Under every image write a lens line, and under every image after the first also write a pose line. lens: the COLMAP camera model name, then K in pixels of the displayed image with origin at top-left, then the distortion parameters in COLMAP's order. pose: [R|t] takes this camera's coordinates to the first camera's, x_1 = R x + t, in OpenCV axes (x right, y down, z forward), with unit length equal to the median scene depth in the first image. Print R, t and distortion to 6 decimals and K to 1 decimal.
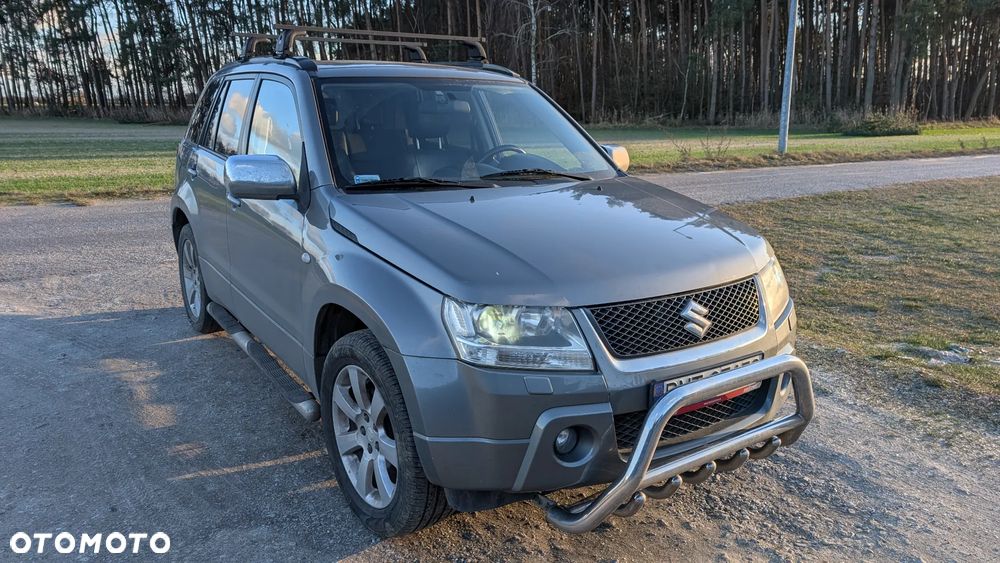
lens RADIAL K [[803.9, 0, 501.0], [0, 803.9, 291.5], [0, 0, 1]] dist [0.010204, -0.007095]
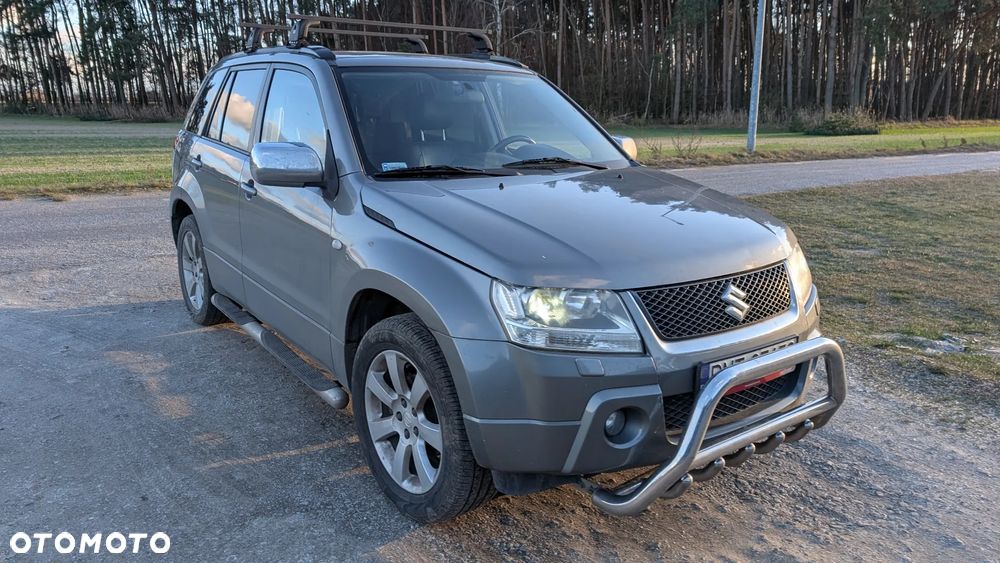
lens RADIAL K [[804.9, 0, 474.8], [0, 804.9, 281.5], [0, 0, 1]] dist [0.012906, -0.009861]
pose [[0.999618, -0.002285, 0.027532, -0.076763], [0.002656, 0.999906, -0.013437, 0.014046], [-0.027499, 0.013505, 0.999531, -0.002832]]
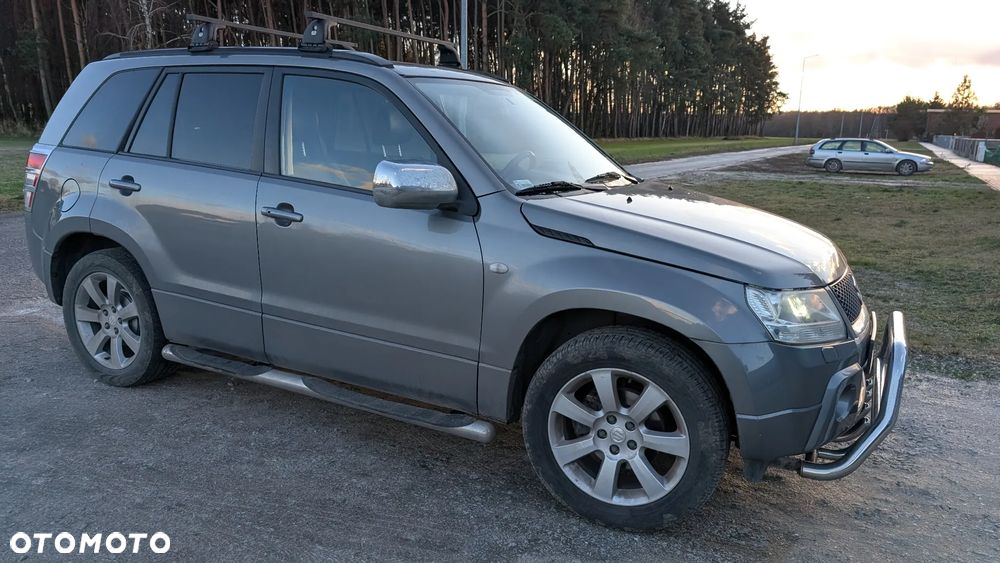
lens RADIAL K [[803.9, 0, 501.0], [0, 803.9, 291.5], [0, 0, 1]] dist [0.010204, -0.007095]
pose [[0.846844, -0.089409, 0.524271, -0.571486], [0.099276, 0.995016, 0.009331, -0.017499], [-0.522493, 0.044146, 0.851500, 0.154814]]
